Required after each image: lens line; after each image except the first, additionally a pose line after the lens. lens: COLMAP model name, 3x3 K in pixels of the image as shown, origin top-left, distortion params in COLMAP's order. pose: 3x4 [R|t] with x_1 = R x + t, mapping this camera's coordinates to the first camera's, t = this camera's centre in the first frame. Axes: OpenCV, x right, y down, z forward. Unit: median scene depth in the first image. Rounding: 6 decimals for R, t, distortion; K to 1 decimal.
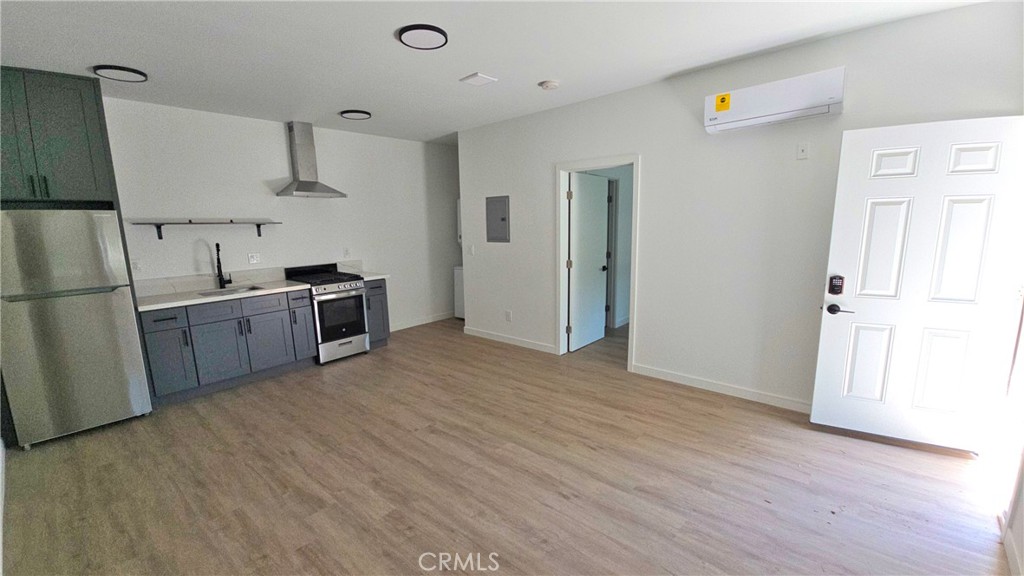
lens RADIAL K [[407.3, 0, 512.0], [0, 407.3, 288.0], [0, 0, 1]] dist [-0.008821, 0.000014]
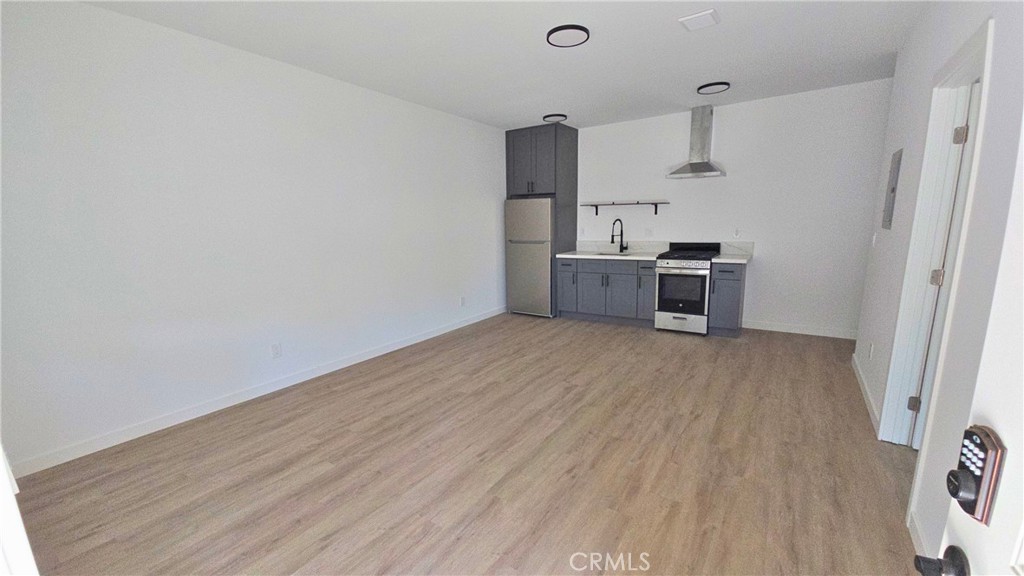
lens RADIAL K [[400.7, 0, 512.0], [0, 400.7, 288.0], [0, 0, 1]] dist [0.000658, 0.000057]
pose [[0.147558, 0.189485, -0.970733, 0.687556], [-0.135681, 0.976076, 0.169903, -0.075292], [0.979703, 0.106639, 0.169738, 0.526807]]
